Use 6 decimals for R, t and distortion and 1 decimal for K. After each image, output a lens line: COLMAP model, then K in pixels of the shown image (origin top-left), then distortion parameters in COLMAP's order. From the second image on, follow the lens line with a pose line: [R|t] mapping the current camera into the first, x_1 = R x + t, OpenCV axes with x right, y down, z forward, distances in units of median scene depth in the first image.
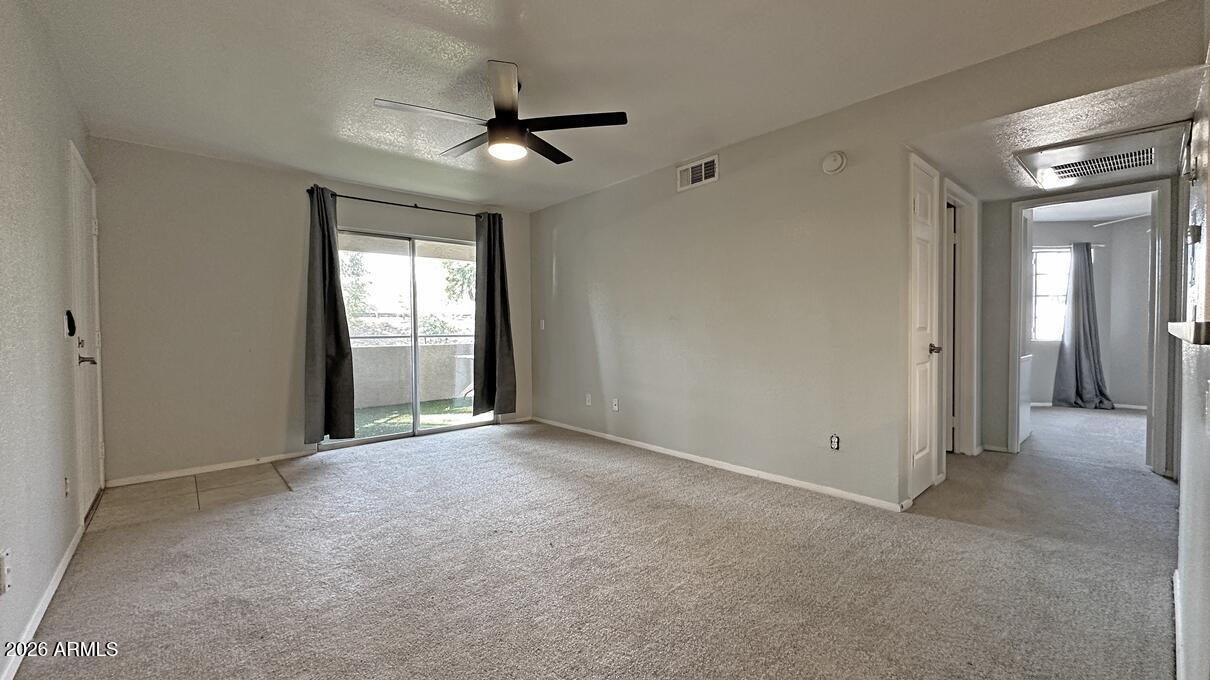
lens RADIAL K [[482.7, 0, 605.0], [0, 482.7, 340.0], [0, 0, 1]] dist [-0.002655, 0.000558]
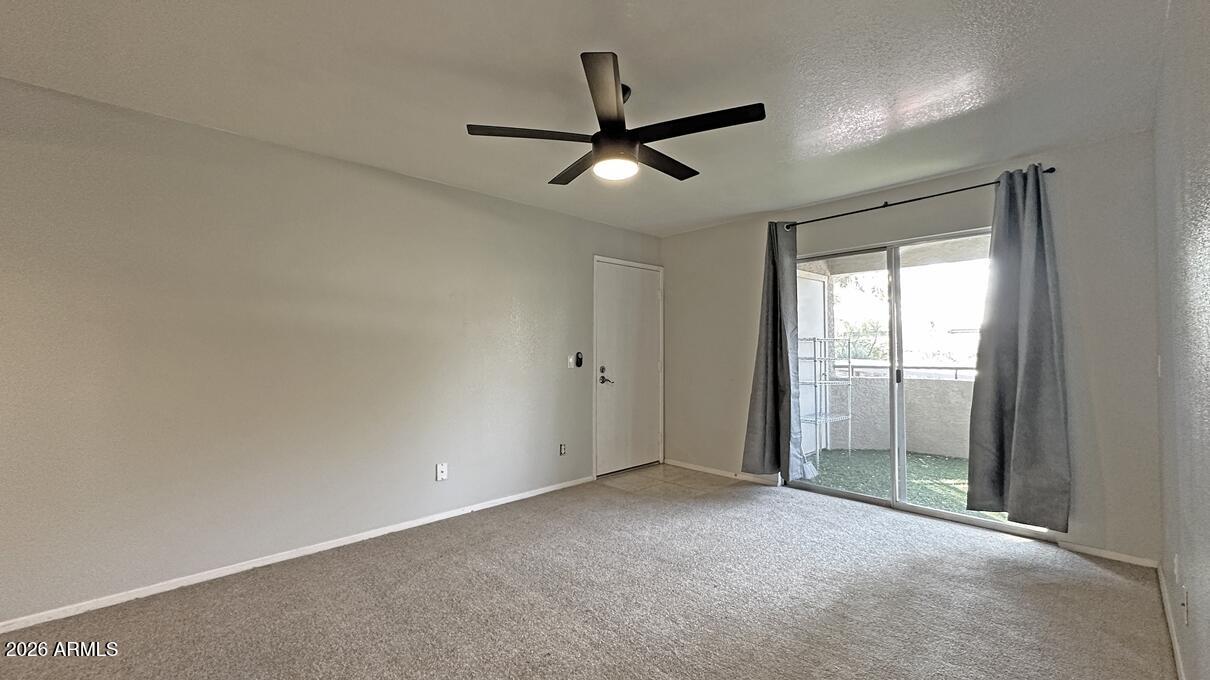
lens RADIAL K [[482.7, 0, 605.0], [0, 482.7, 340.0], [0, 0, 1]] dist [-0.002655, 0.000558]
pose [[0.027186, -0.002718, -0.999627, 0.398501], [-0.020134, 0.999792, -0.003266, -0.059665], [0.999428, 0.020215, 0.027125, 0.609319]]
